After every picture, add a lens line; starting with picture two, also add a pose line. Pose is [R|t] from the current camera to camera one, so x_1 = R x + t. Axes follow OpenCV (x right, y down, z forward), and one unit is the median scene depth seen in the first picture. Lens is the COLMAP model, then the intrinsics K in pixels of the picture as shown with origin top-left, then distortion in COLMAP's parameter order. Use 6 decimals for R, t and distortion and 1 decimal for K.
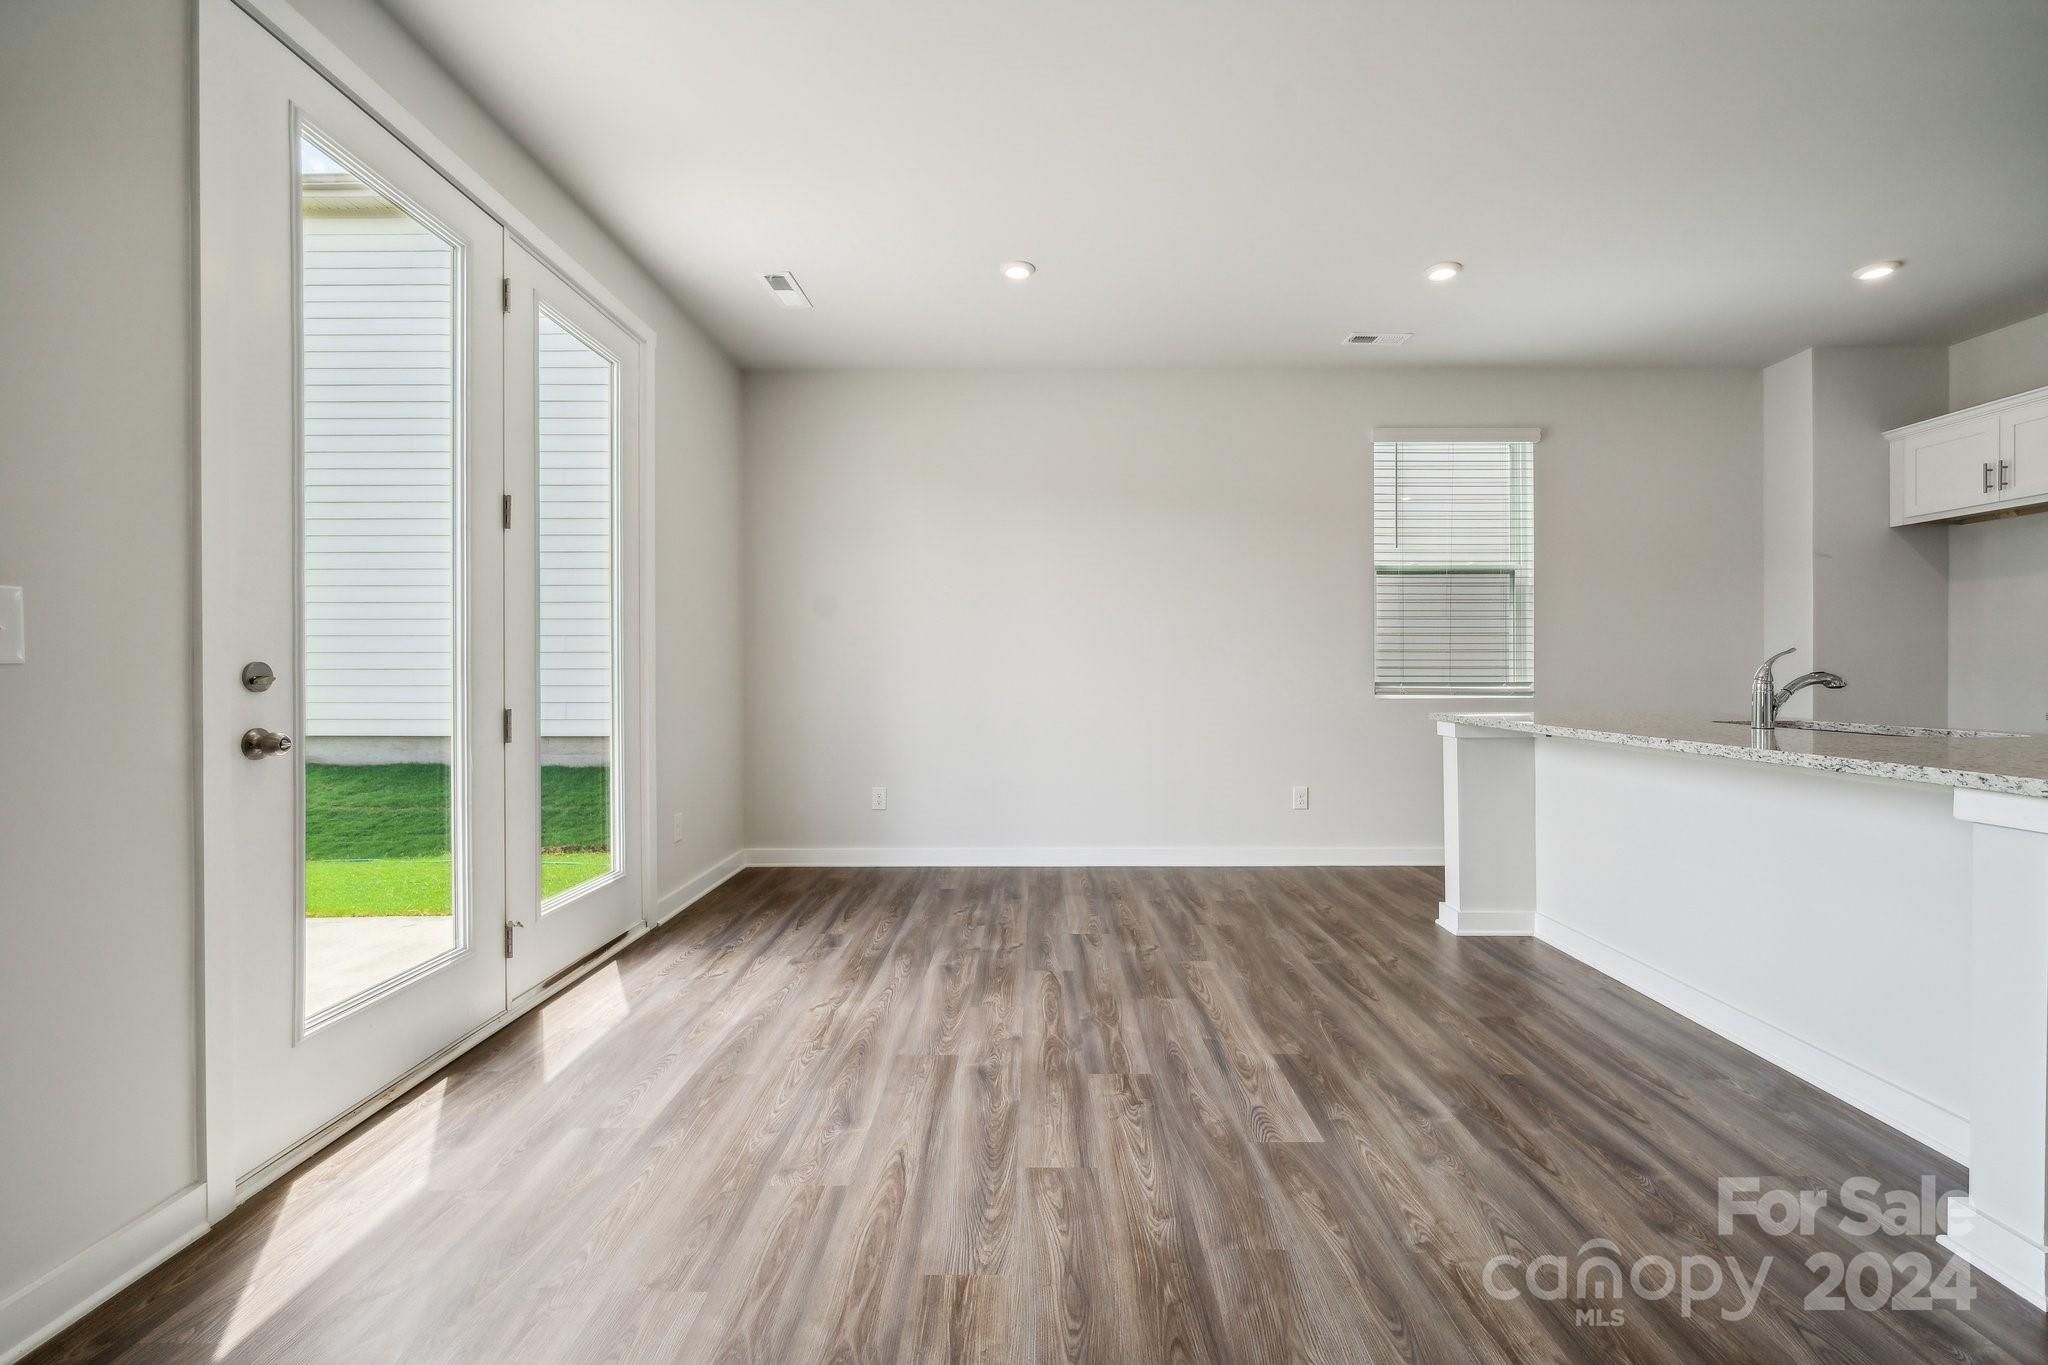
lens RADIAL K [[860.2, 0, 1040.2], [0, 860.2, 672.5], [0, 0, 1]] dist [0.002433, -0.000053]
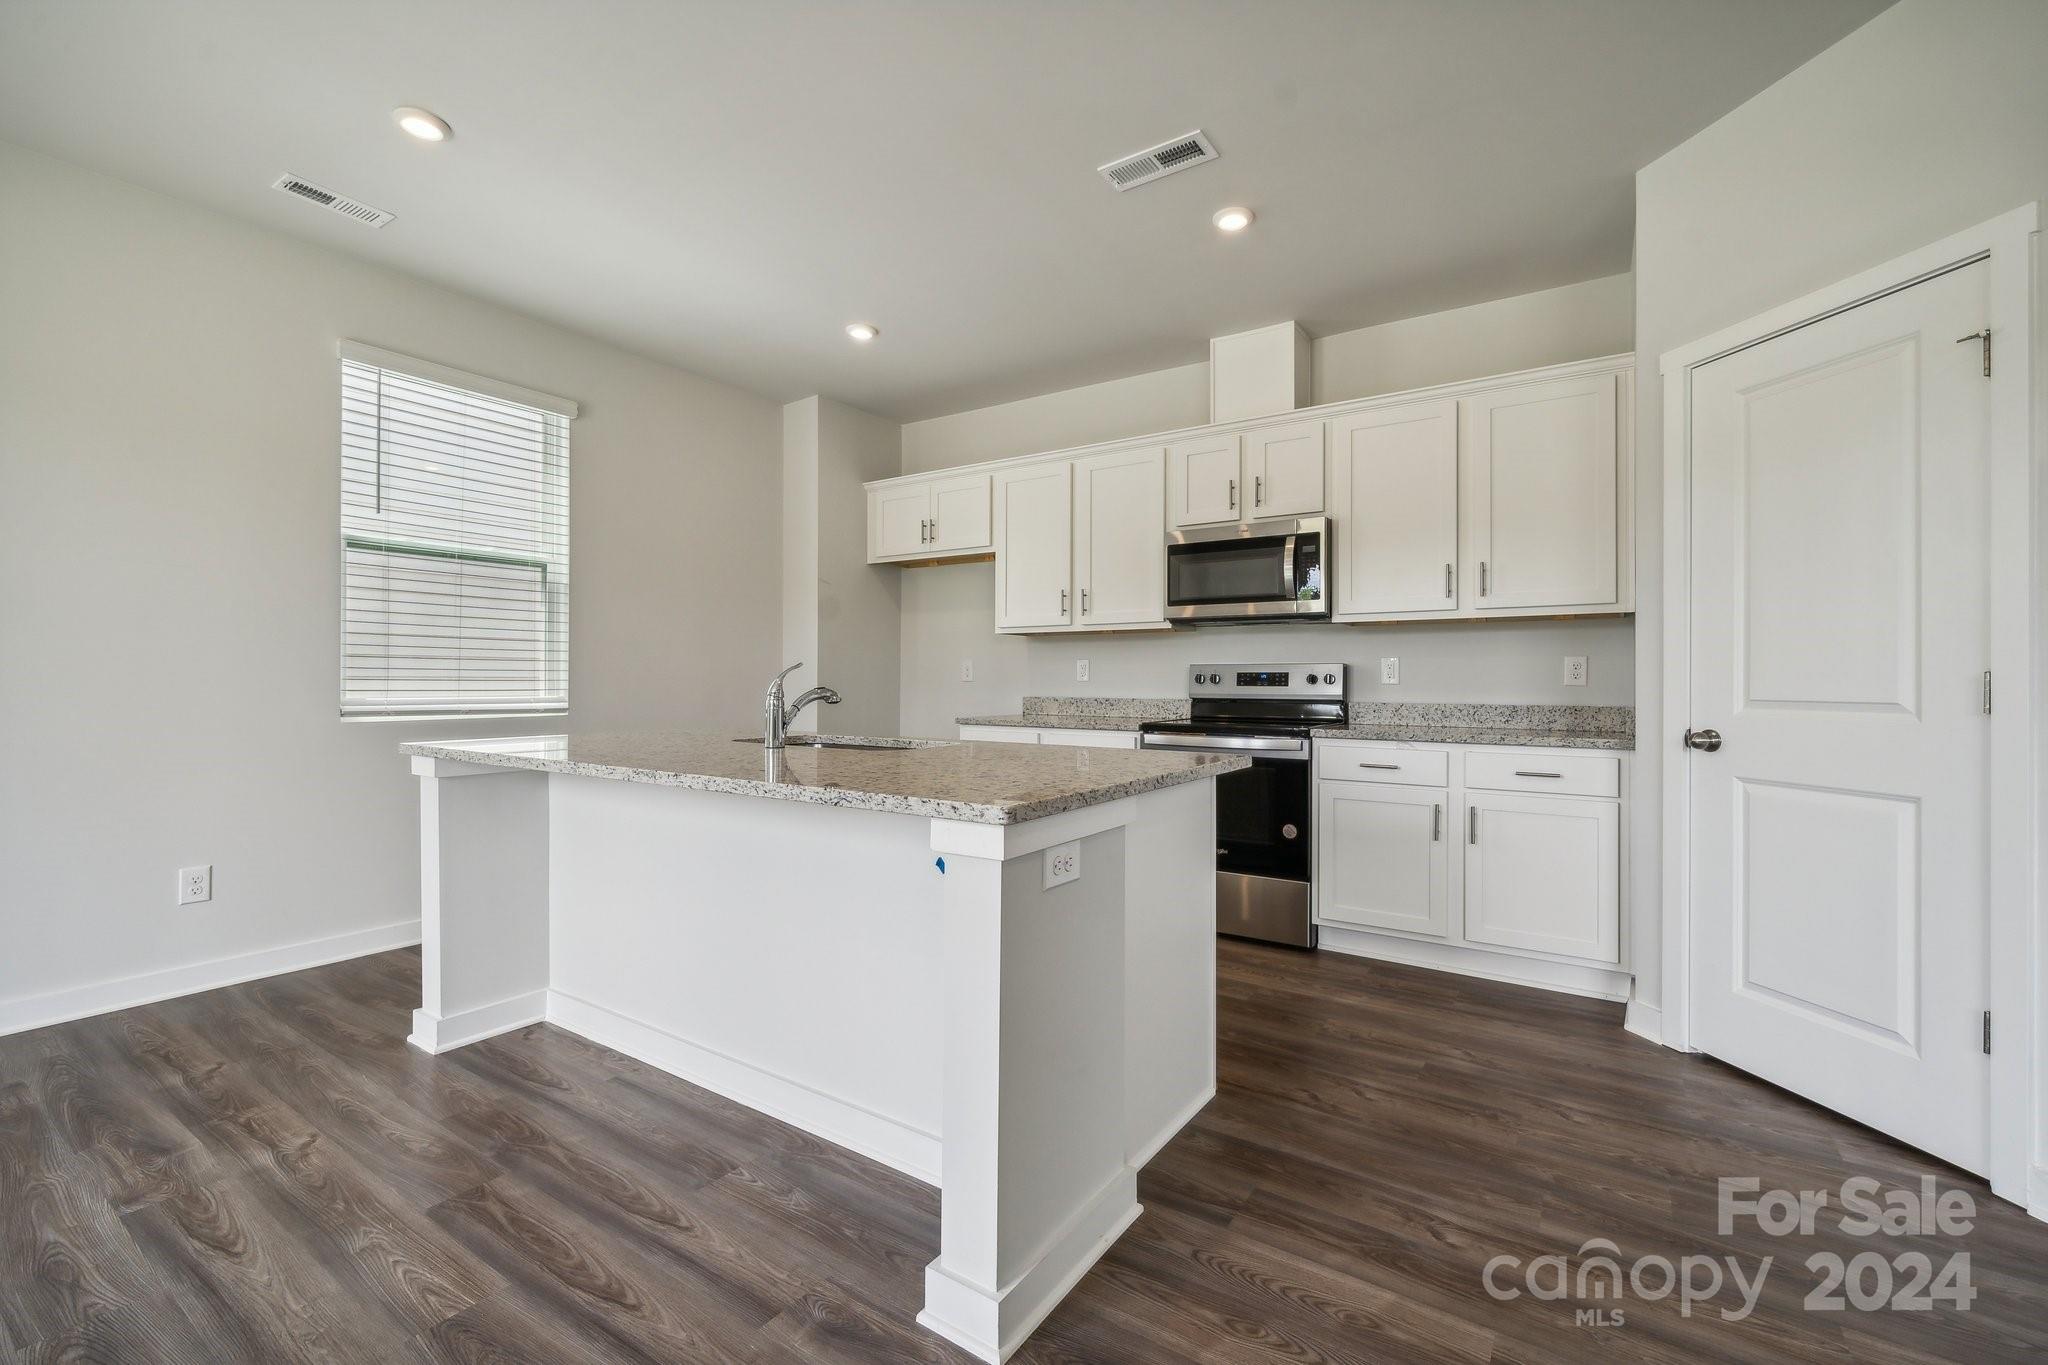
lens RADIAL K [[847.8, 0, 1026.3], [0, 847.8, 679.3], [0, 0, 1]] dist [-0.003753, -0.000474]
pose [[0.564933, 0.005539, 0.825118, 0.183297], [-0.002269, 0.999984, -0.005159, -0.004148], [-0.825134, 0.001043, 0.564937, 0.200320]]
